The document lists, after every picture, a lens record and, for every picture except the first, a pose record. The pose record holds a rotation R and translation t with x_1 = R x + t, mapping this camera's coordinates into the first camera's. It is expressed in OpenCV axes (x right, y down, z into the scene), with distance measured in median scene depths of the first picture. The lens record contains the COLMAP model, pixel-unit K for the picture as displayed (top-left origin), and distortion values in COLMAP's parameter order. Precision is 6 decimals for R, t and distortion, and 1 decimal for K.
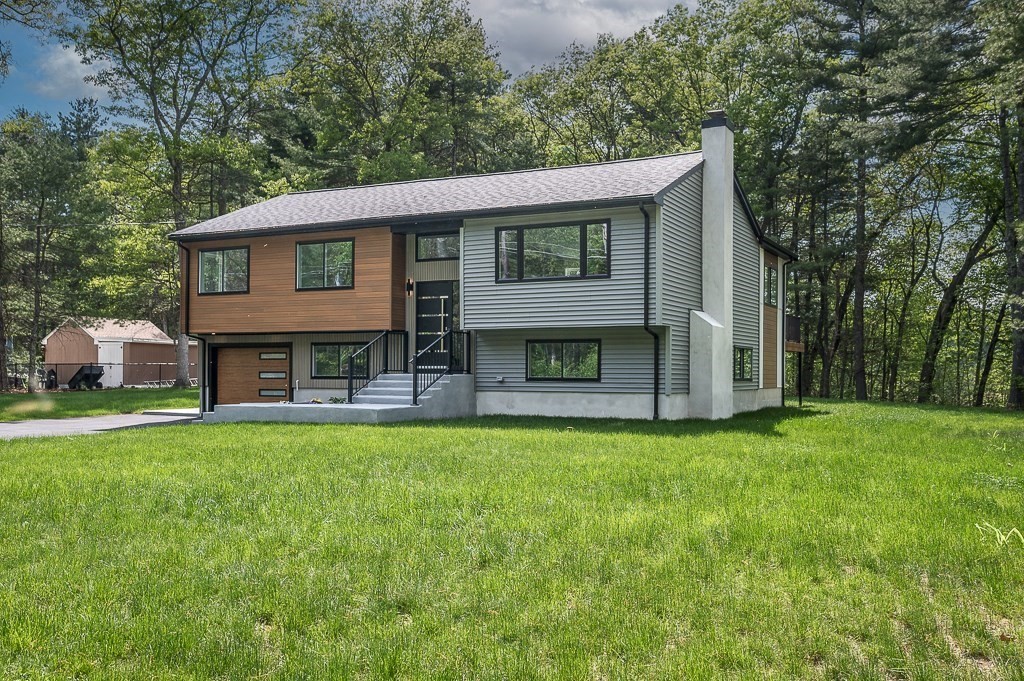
lens RADIAL K [[902.7, 0, 512.7], [0, 902.7, 346.8], [0, 0, 1]] dist [-0.007960, -0.000977]
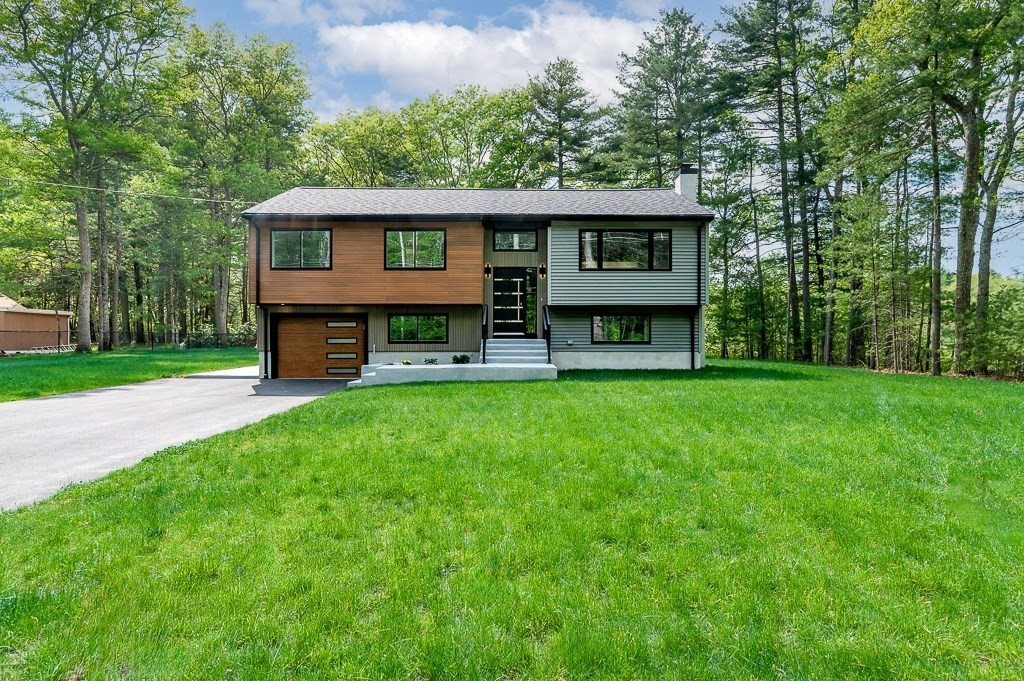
lens RADIAL K [[595.2, 0, 512.0], [0, 595.2, 336.1], [0, 0, 1]] dist [-0.025309, -0.001133]
pose [[0.894518, -0.004157, 0.447012, -0.468845], [-0.008434, 0.999622, 0.026172, 0.003745], [-0.446952, -0.027181, 0.894145, 0.239466]]
